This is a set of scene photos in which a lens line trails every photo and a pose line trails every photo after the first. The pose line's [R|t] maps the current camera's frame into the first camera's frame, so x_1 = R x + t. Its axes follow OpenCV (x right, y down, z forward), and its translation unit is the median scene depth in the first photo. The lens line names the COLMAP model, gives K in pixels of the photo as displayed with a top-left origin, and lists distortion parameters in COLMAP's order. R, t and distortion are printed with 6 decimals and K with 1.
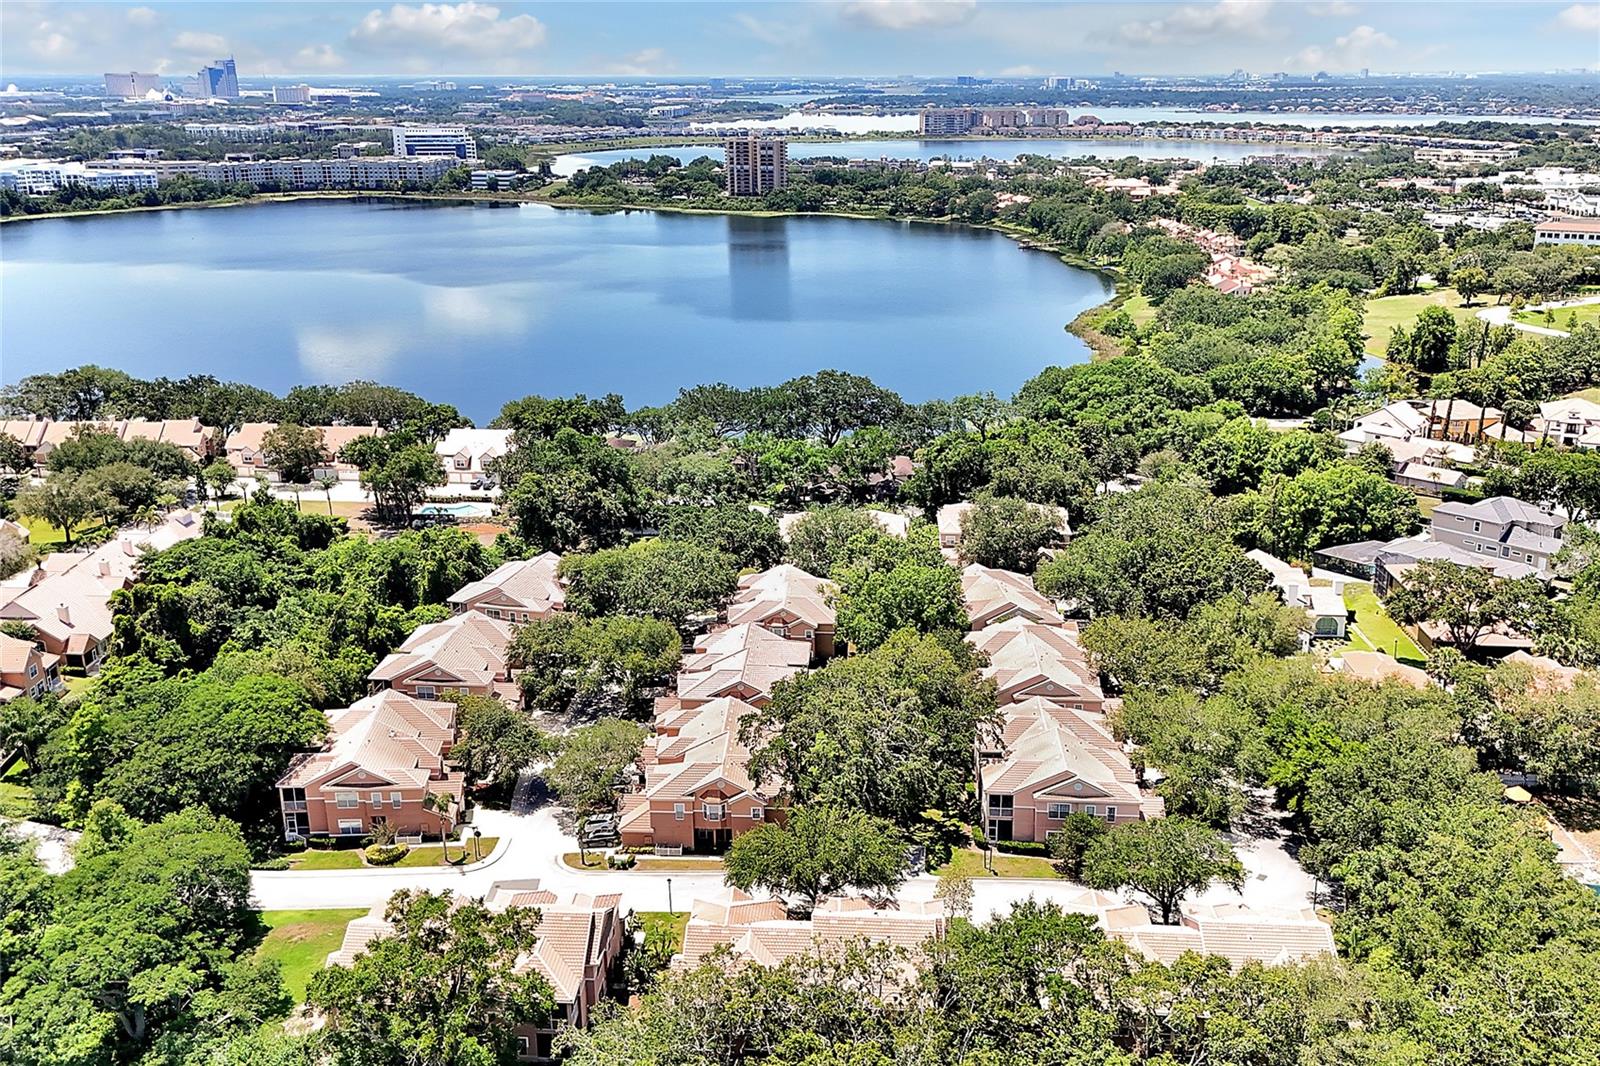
lens RADIAL K [[1274.2, 0, 798.3], [0, 1274.2, 534.3], [0, 0, 1]] dist [0.024295, -0.005716]
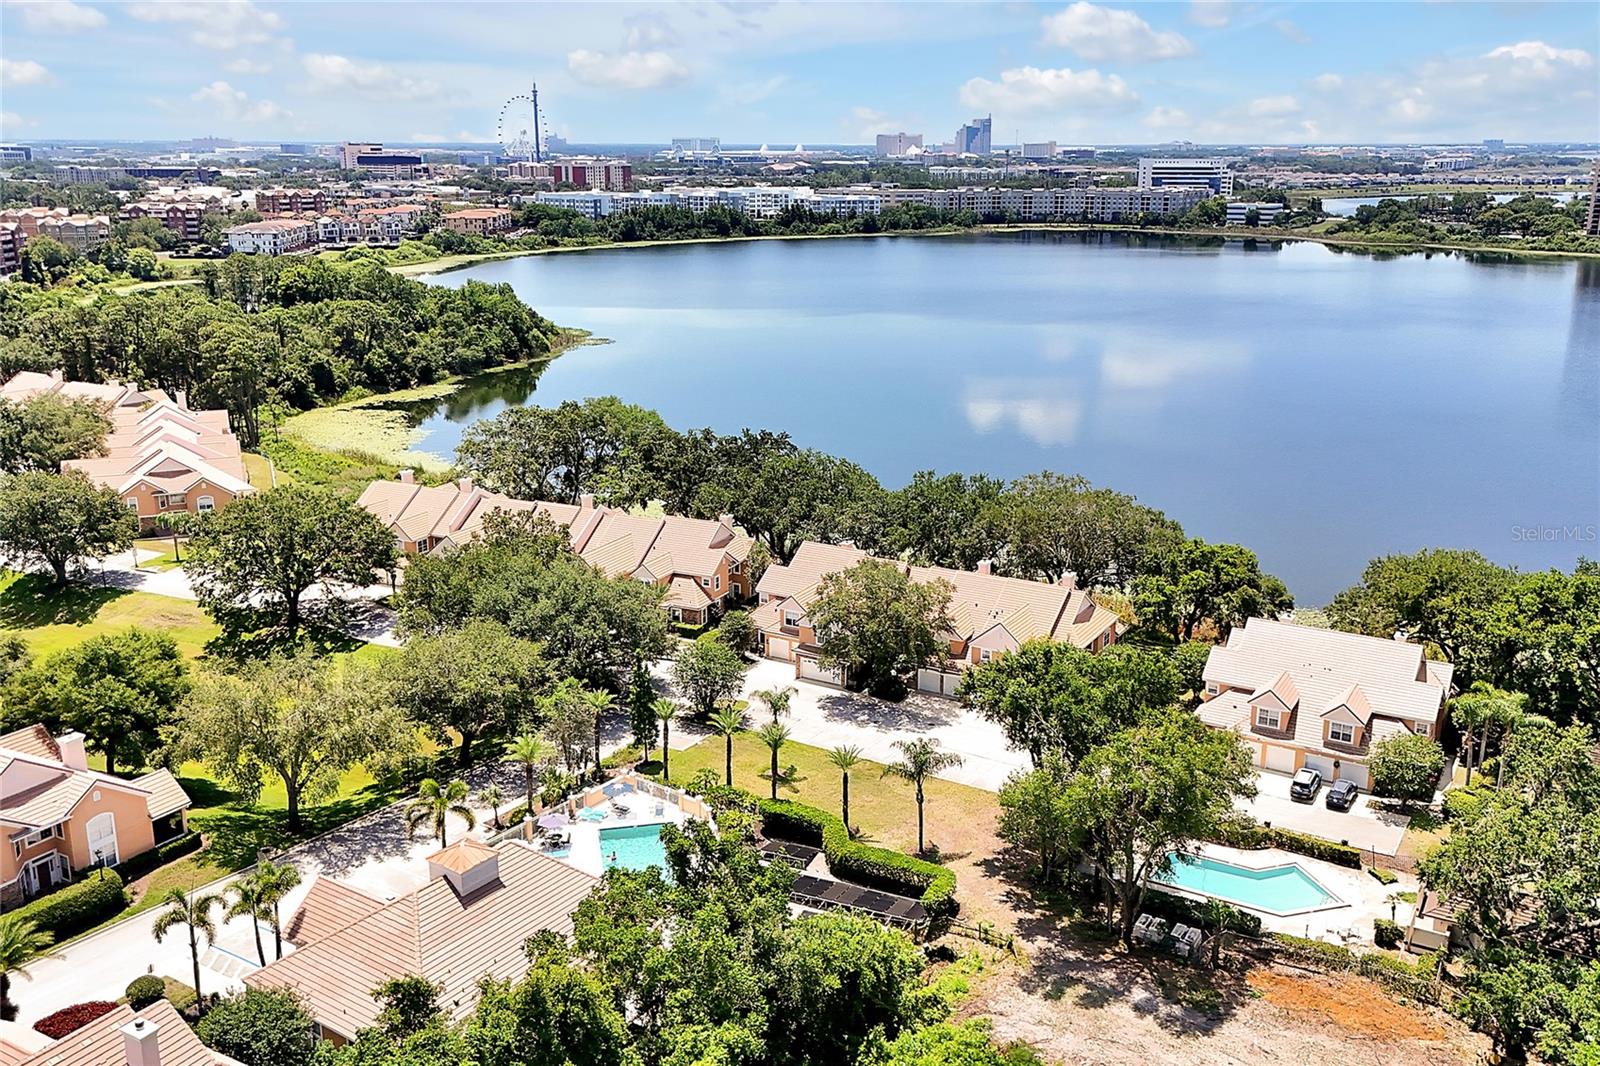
lens RADIAL K [[1274.2, 0, 797.4], [0, 1274.2, 534.0], [0, 0, 1]] dist [0.024295, -0.005716]
pose [[0.858327, 0.128564, -0.496735, -0.067360], [-0.152590, 0.988258, -0.007887, -0.028577], [0.489888, 0.082566, 0.867867, 0.197396]]
